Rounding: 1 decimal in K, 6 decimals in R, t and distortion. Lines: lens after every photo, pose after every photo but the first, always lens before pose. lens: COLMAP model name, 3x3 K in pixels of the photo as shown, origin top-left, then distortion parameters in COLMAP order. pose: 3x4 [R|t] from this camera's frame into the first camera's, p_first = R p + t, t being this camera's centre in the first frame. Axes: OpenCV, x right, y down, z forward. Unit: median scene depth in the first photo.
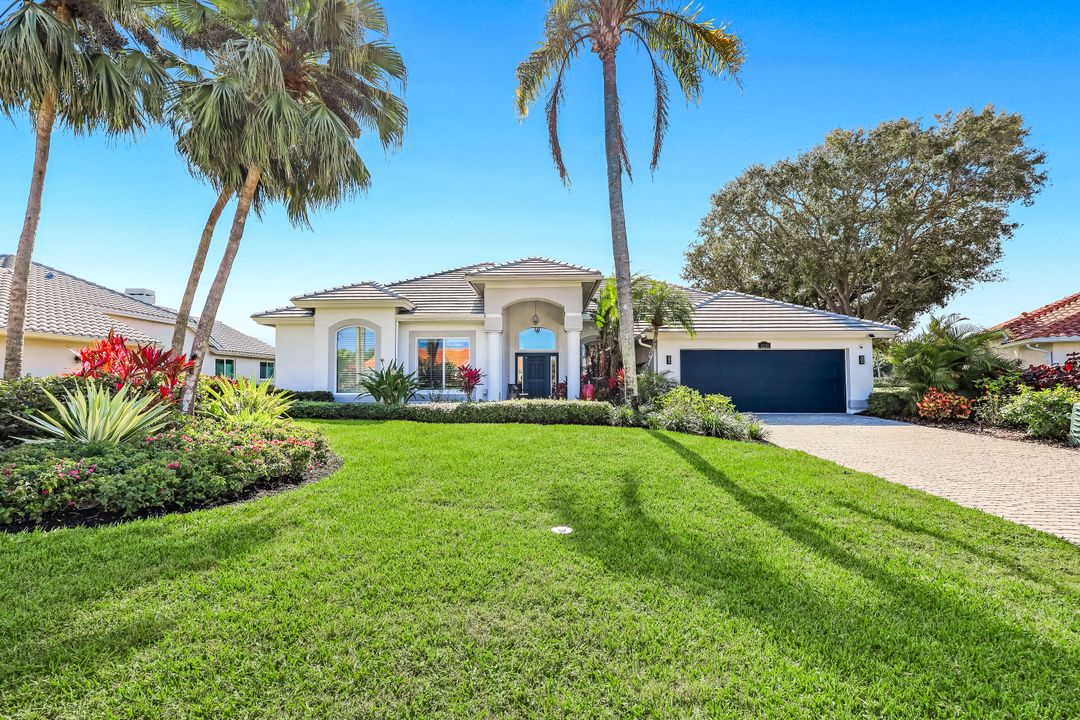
lens RADIAL K [[496.4, 0, 540.0], [0, 496.4, 360.0], [0, 0, 1]] dist [0.000004, -0.000003]
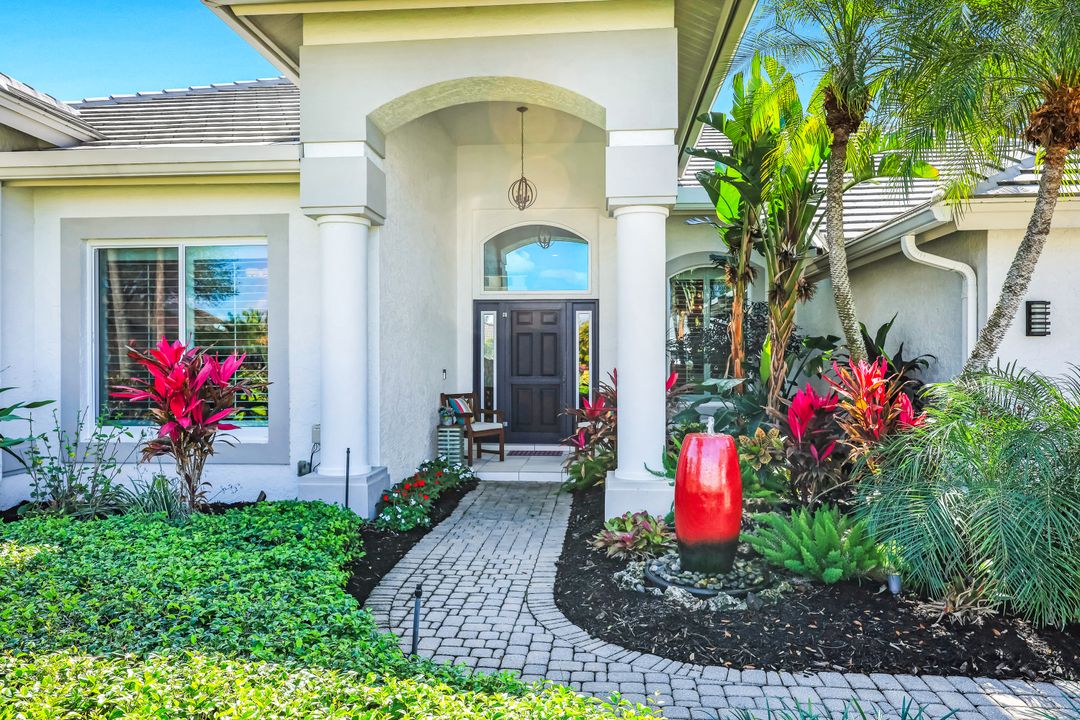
lens RADIAL K [[780.1, 0, 540.0], [0, 780.1, 360.0], [0, 0, 1]] dist [0.001142, 0.000264]
pose [[0.997215, 0.004433, -0.074443, 0.037170], [-0.000468, 0.998583, 0.053205, -0.002215], [0.074573, -0.053022, 0.995805, 0.478114]]
